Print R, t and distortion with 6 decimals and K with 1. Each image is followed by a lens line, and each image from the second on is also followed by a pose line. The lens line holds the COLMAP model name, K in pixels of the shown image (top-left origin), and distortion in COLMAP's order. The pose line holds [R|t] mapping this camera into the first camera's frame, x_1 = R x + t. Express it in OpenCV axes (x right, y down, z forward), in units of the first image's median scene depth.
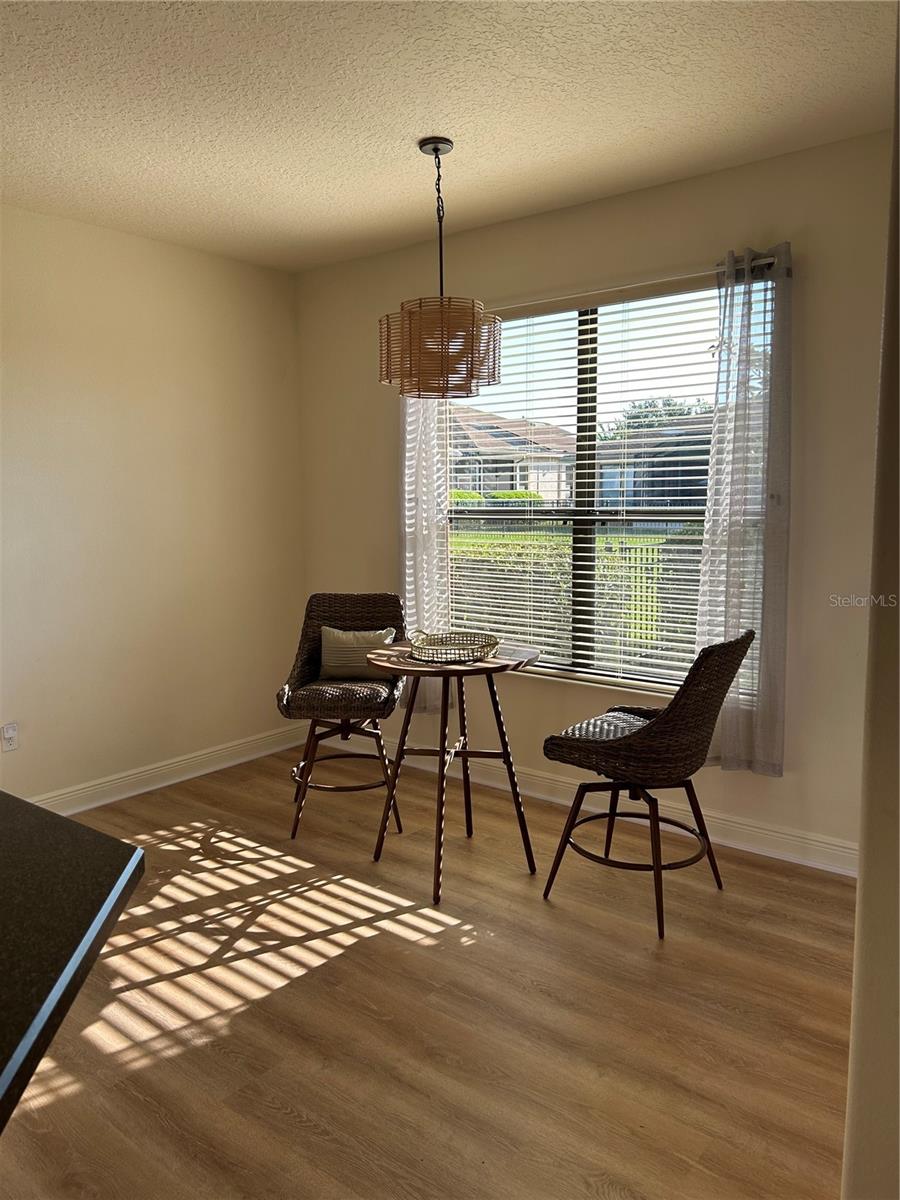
lens RADIAL K [[898.8, 0, 445.1], [0, 898.8, 599.8], [0, 0, 1]] dist [0.010173, -0.028425]
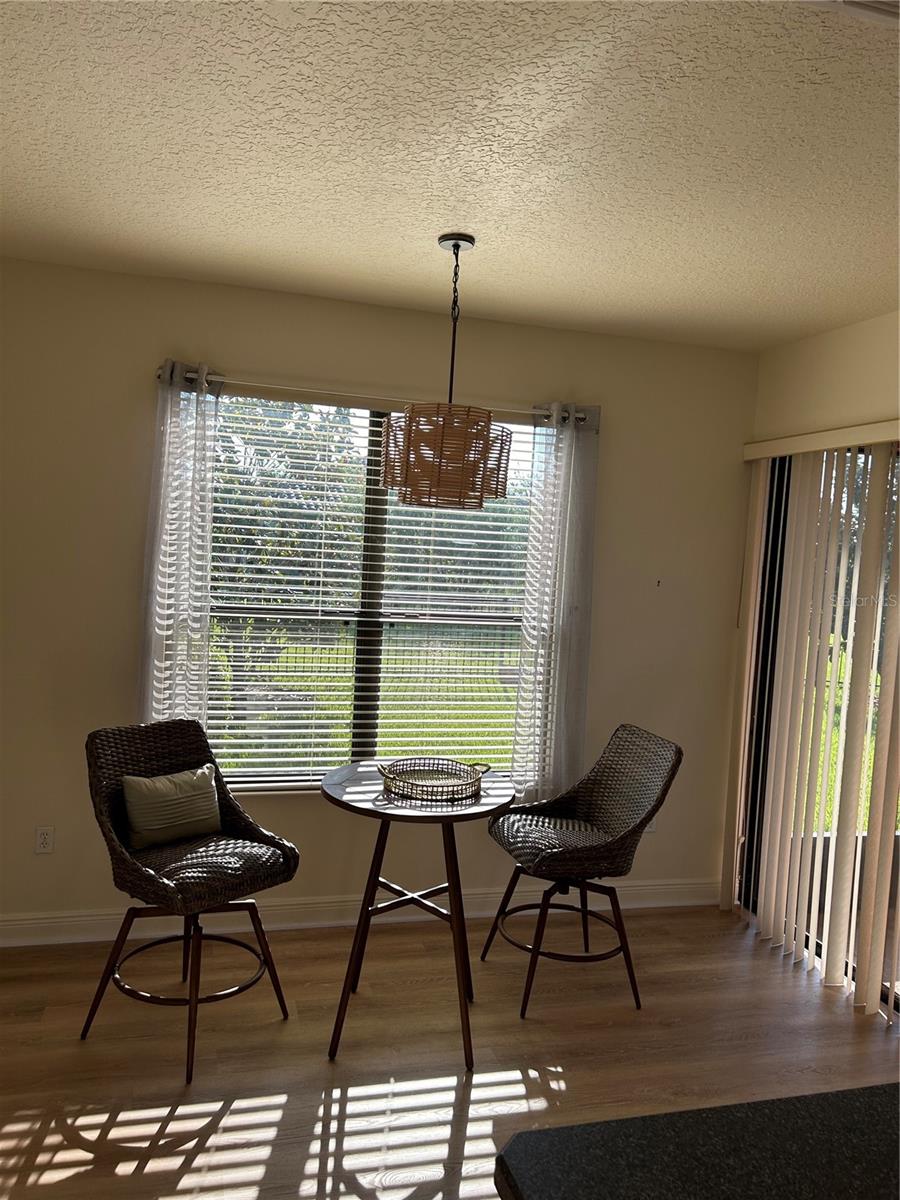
lens RADIAL K [[898.8, 0, 446.5], [0, 898.8, 601.1], [0, 0, 1]] dist [0.010173, -0.028425]
pose [[0.585619, -0.002104, 0.810584, -0.678125], [0.049757, 0.998204, -0.033356, -0.087350], [-0.809058, 0.059866, 0.584672, 0.424143]]
